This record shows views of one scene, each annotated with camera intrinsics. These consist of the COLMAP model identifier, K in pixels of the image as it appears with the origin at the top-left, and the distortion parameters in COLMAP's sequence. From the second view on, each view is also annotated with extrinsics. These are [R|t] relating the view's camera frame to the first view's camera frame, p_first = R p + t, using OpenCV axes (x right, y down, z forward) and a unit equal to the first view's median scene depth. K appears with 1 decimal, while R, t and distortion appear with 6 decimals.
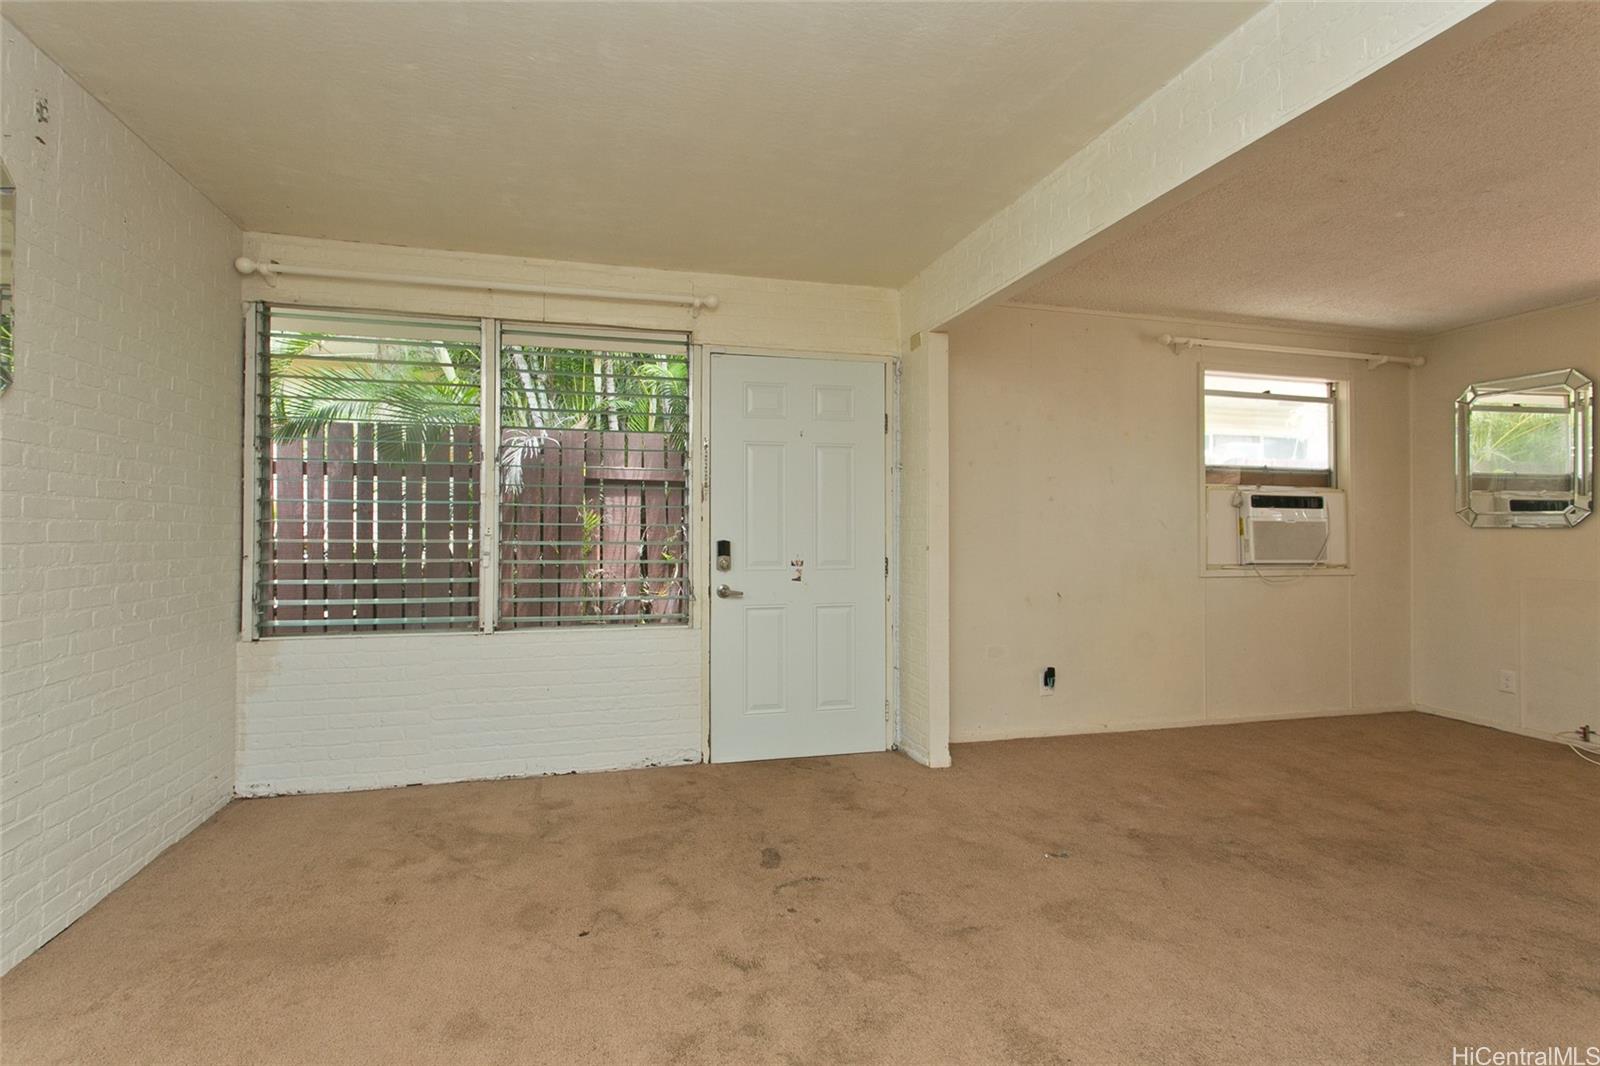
lens RADIAL K [[764.8, 0, 793.8], [0, 764.8, 524.8], [0, 0, 1]] dist [-0.001802, -0.000068]
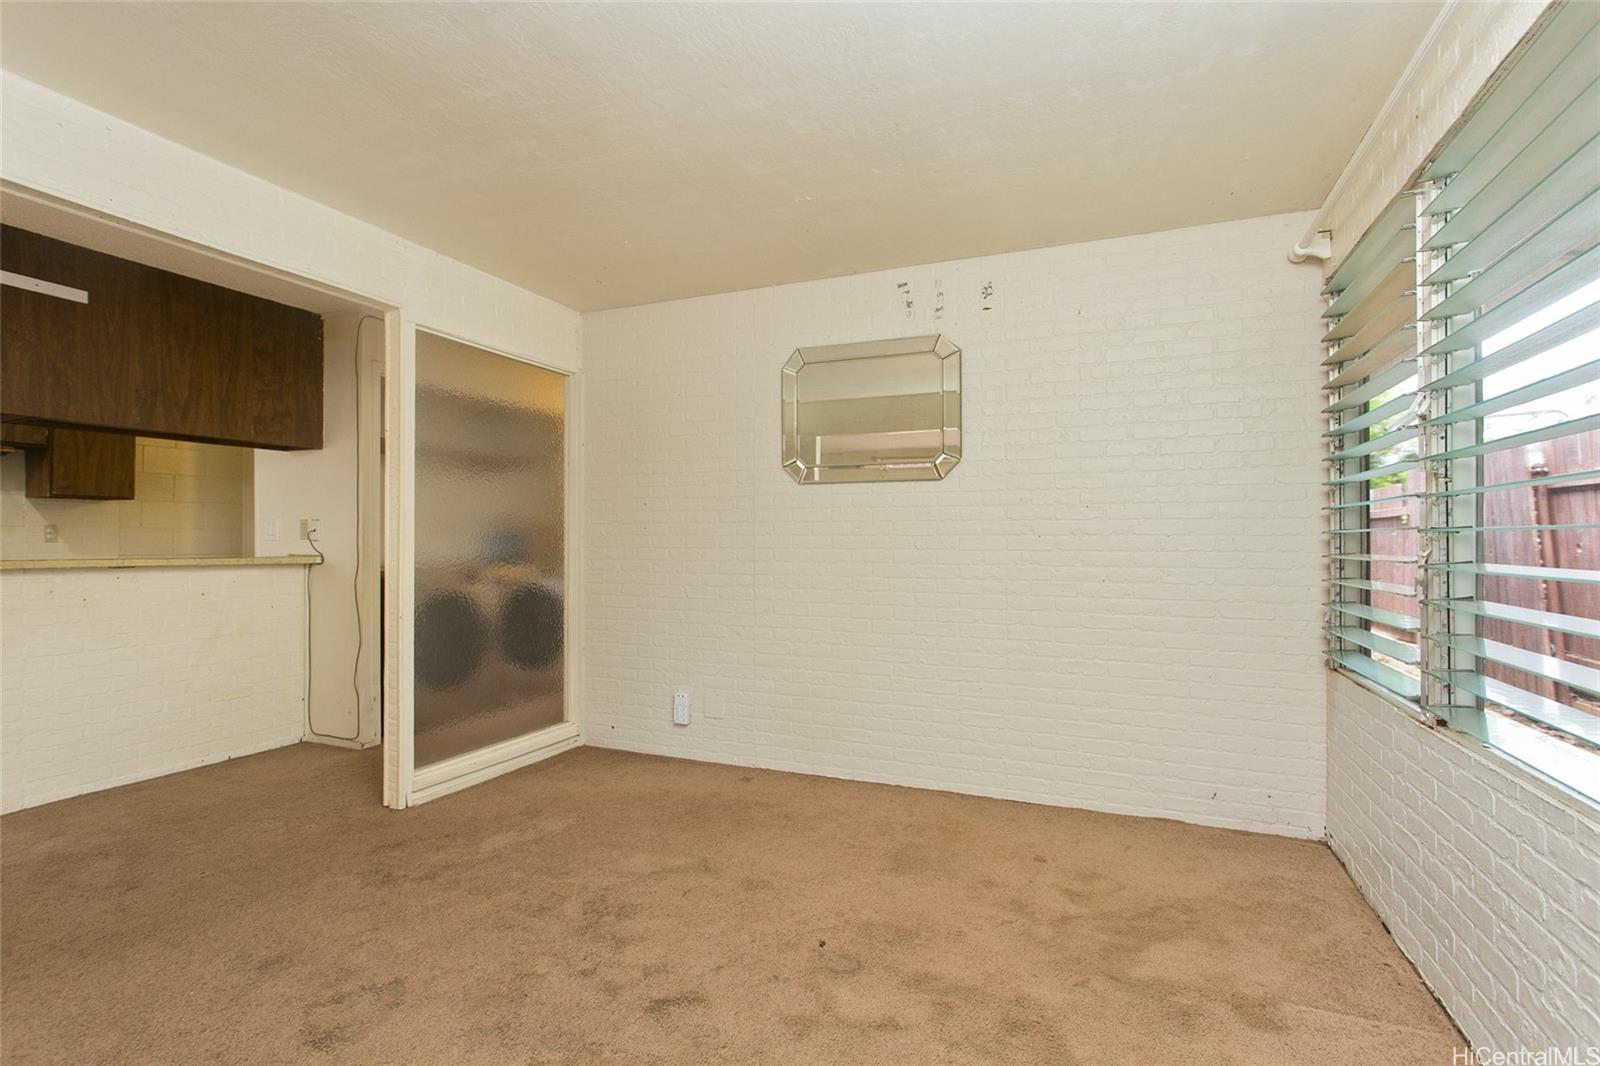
lens RADIAL K [[747.5, 0, 800.0], [0, 747.5, 533.0], [0, 0, 1]] dist [-0.001794, 0.000265]
pose [[-0.617052, -0.015174, -0.786776, 0.340600], [-0.000829, 0.999826, -0.018633, 0.011655], [0.786922, -0.010846, -0.616957, 1.038901]]
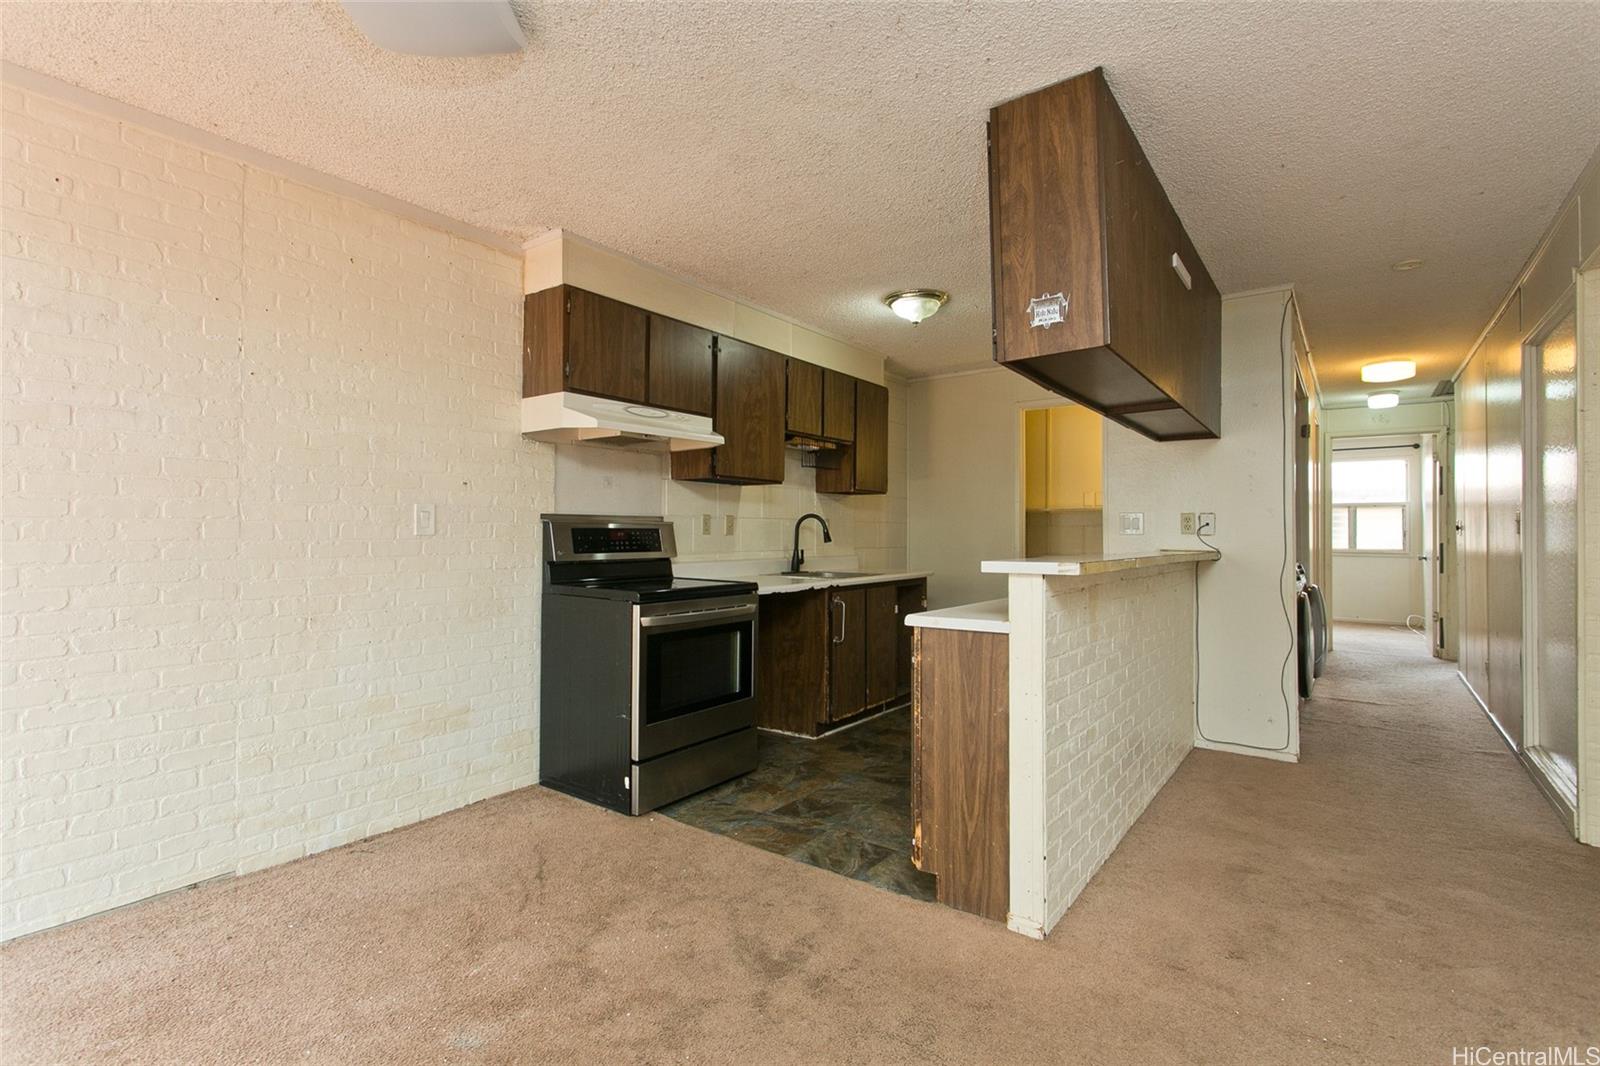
lens RADIAL K [[753.6, 0, 780.7], [0, 753.6, 530.5], [0, 0, 1]] dist [-0.002577, 0.000458]
pose [[-0.790767, -0.010625, -0.612025, 1.127660], [-0.002804, 0.999902, -0.013736, 0.013570], [0.612111, -0.009146, -0.790719, 0.142942]]
